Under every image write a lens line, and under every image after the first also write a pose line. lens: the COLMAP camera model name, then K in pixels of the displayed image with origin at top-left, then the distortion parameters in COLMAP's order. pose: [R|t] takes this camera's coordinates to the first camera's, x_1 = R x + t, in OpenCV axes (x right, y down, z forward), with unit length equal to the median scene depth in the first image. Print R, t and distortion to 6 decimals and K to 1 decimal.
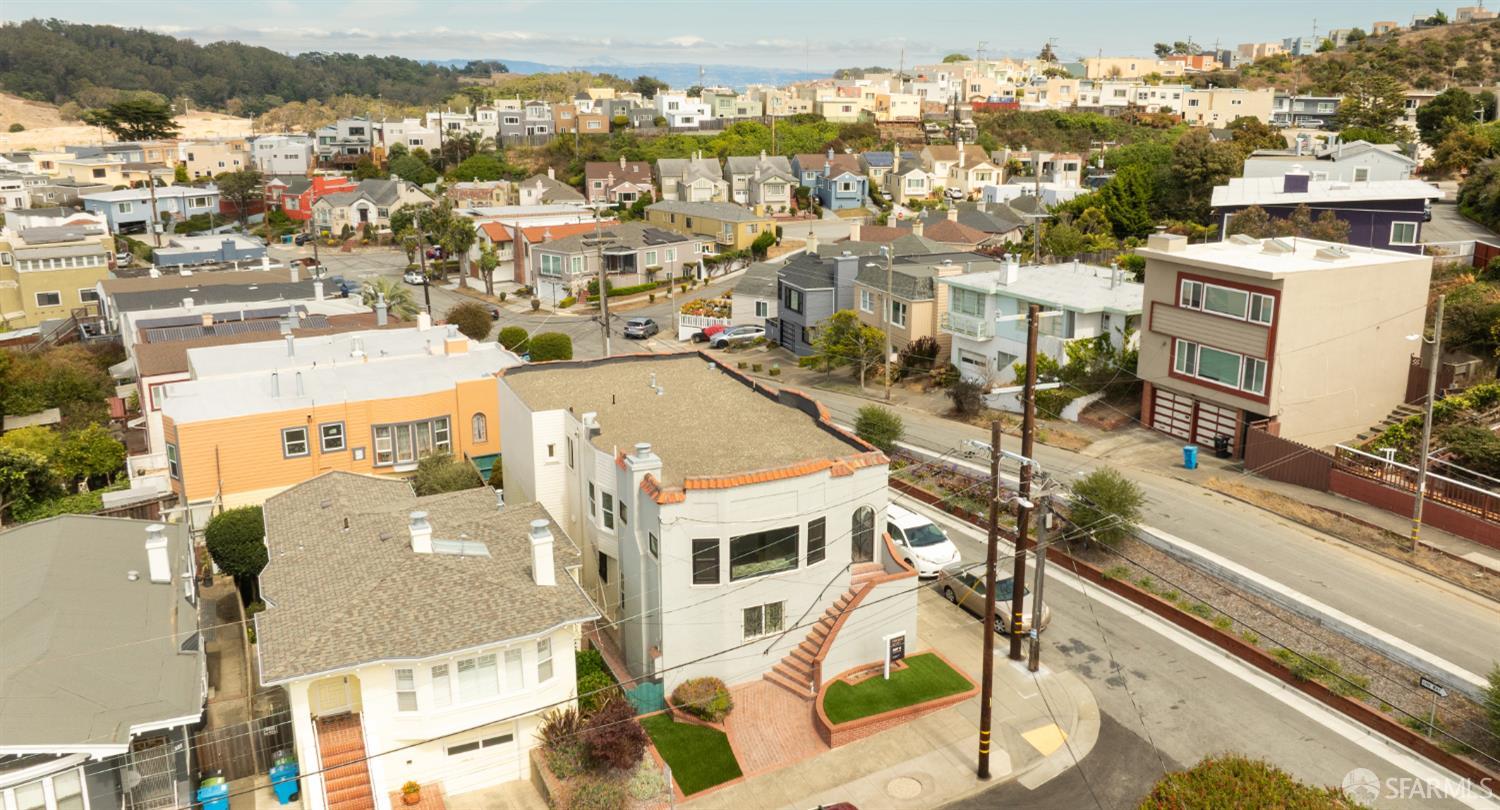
lens RADIAL K [[1163.3, 0, 780.0], [0, 1163.3, 403.4], [0, 0, 1]] dist [-0.014070, 0.002350]
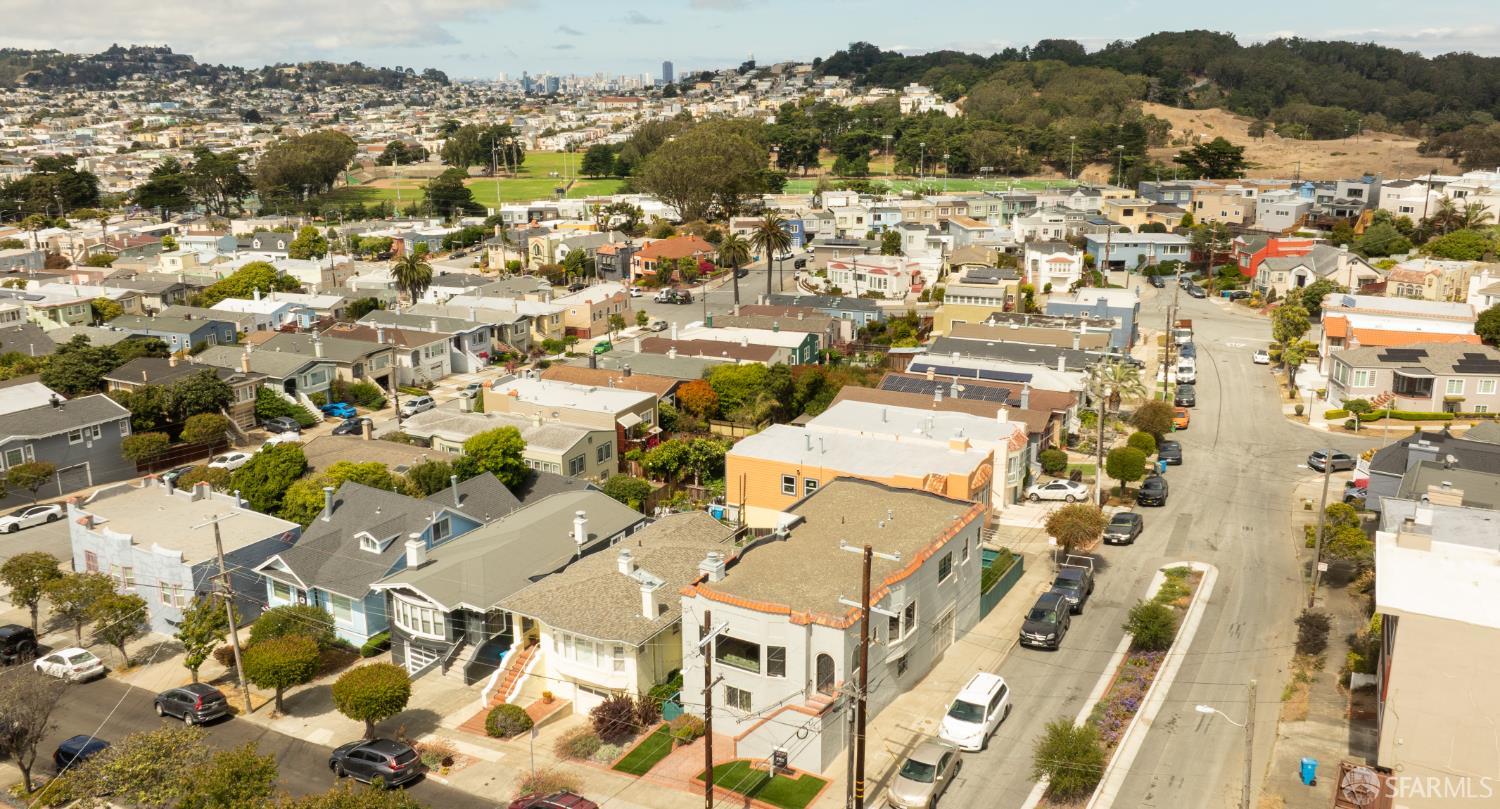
lens RADIAL K [[1163.3, 0, 780.0], [0, 1163.3, 402.9], [0, 0, 1]] dist [-0.014070, 0.002350]
pose [[0.564657, 0.214844, -0.796872, 0.222606], [-0.215901, 0.970354, 0.108630, -0.068845], [0.796586, 0.110707, 0.594302, 0.032013]]
